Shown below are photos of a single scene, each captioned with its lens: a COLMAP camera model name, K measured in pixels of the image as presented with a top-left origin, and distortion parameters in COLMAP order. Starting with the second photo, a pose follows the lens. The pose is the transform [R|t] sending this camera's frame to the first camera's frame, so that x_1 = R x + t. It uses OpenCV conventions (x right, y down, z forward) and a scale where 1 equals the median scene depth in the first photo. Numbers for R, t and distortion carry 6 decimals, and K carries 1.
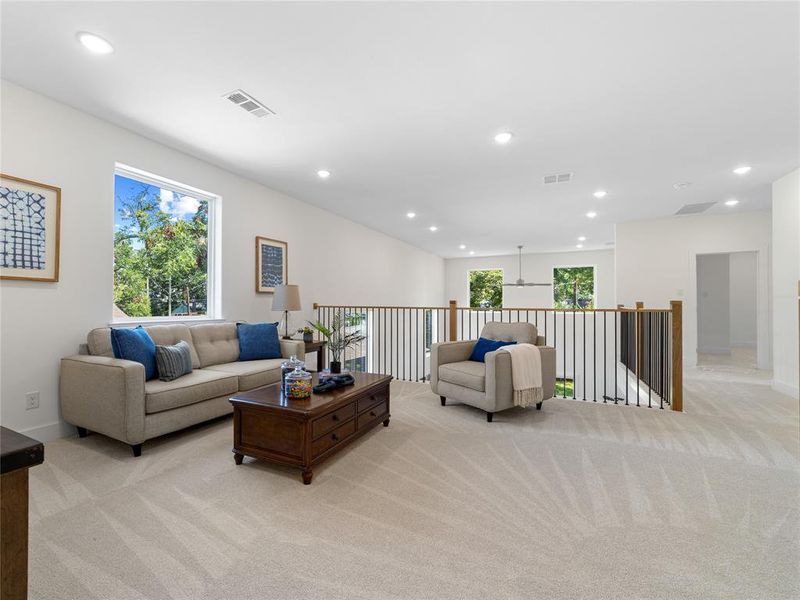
lens RADIAL K [[355.3, 0, 400.2], [0, 355.3, 301.6], [0, 0, 1]] dist [-0.009923, 0.000508]
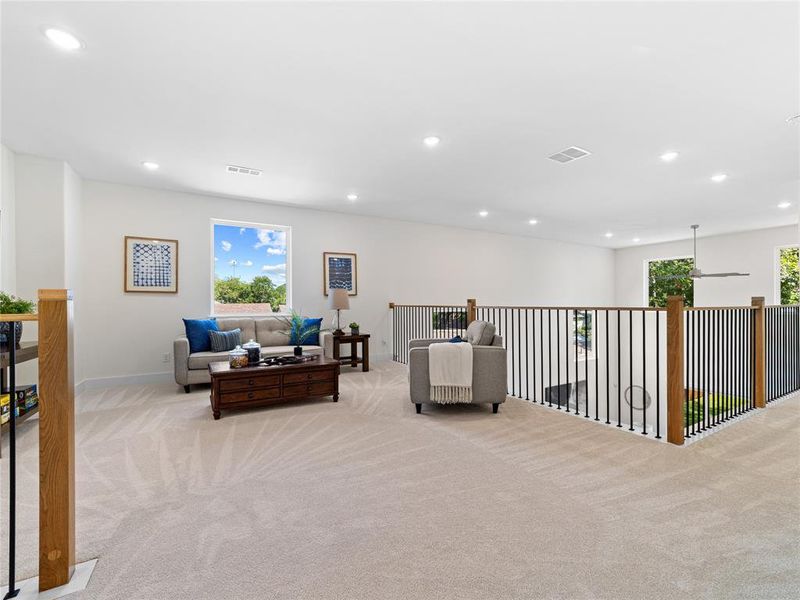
lens RADIAL K [[355.3, 0, 401.0], [0, 355.3, 303.9], [0, 0, 1]] dist [-0.009923, 0.000508]
pose [[0.843983, -0.008188, -0.536308, 0.690727], [0.011957, 0.999922, 0.003551, 0.005355], [0.536237, -0.009409, 0.844015, 0.067666]]
